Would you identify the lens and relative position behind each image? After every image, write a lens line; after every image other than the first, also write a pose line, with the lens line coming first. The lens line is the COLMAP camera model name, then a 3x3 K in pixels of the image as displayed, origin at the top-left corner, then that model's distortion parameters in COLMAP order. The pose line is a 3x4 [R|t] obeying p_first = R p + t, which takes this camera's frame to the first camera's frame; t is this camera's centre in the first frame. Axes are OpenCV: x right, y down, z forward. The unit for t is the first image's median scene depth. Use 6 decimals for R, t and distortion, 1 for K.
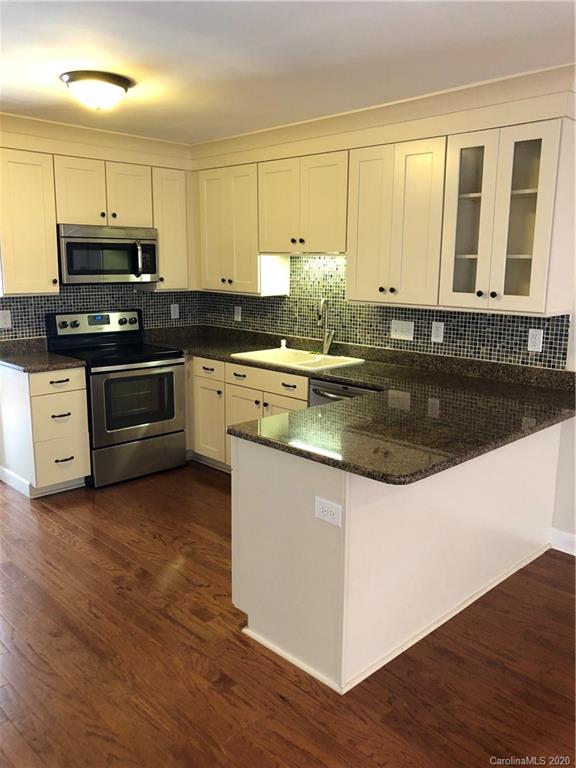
lens RADIAL K [[637.0, 0, 287.3], [0, 637.0, 378.8], [0, 0, 1]] dist [0.056502, -0.012977]
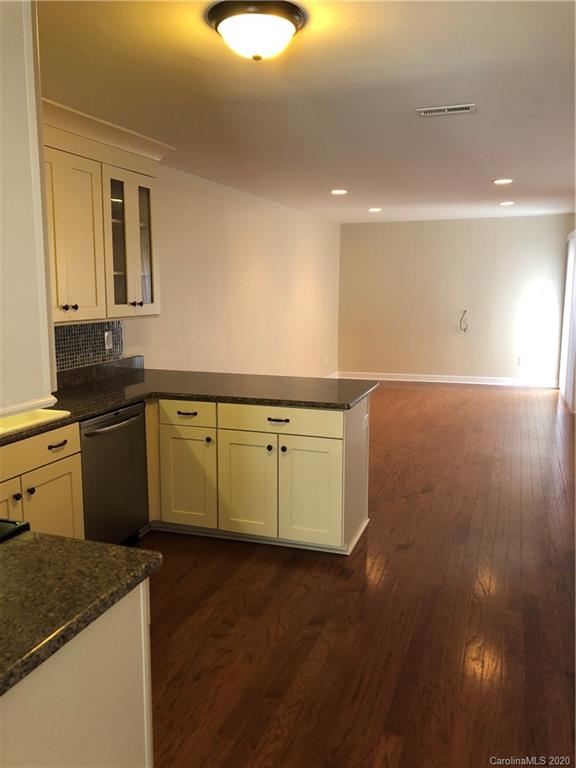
lens RADIAL K [[637.0, 0, 288.6], [0, 637.0, 378.7], [0, 0, 1]] dist [0.056502, -0.012977]
pose [[-0.441814, -0.145686, 0.885198, -0.674415], [0.161108, 0.957799, 0.238045, -0.173735], [-0.882522, 0.247785, -0.399698, 0.920315]]
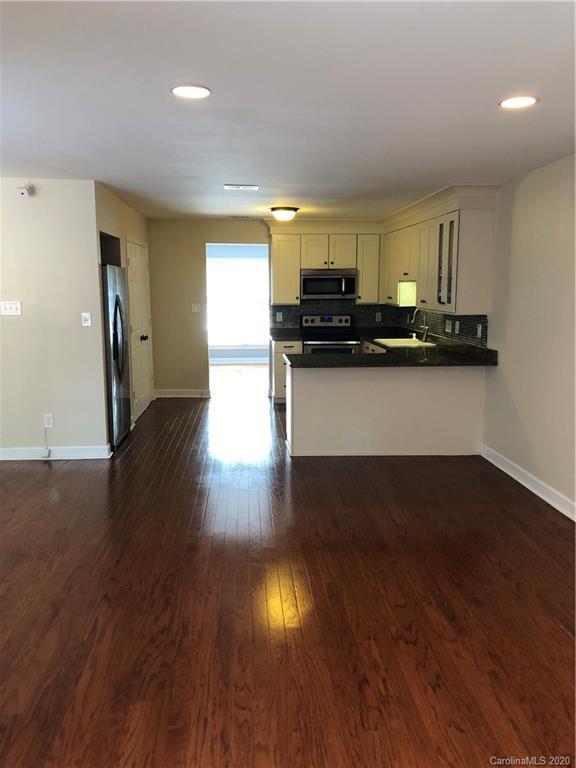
lens RADIAL K [[637.0, 0, 287.3], [0, 637.0, 386.7], [0, 0, 1]] dist [0.056502, -0.012977]
pose [[0.763014, 0.088096, -0.640351, 0.843014], [-0.106997, 0.994216, 0.009286, 0.099226], [0.637465, 0.061430, 0.768027, -0.482703]]
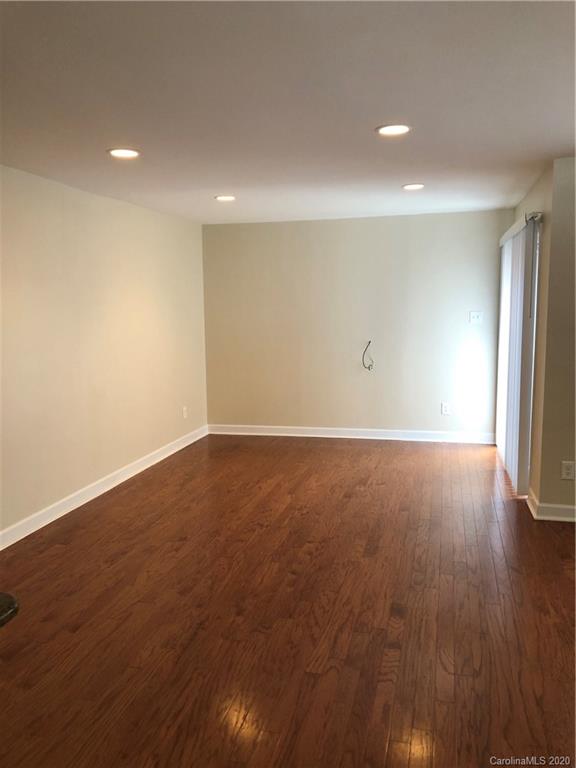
lens RADIAL K [[637.0, 0, 284.8], [0, 637.0, 386.6], [0, 0, 1]] dist [0.056502, -0.012977]
pose [[-0.520197, -0.119191, 0.845688, -0.246562], [0.164021, 0.957838, 0.235890, -0.087127], [-0.838148, 0.261419, -0.478715, 0.449141]]
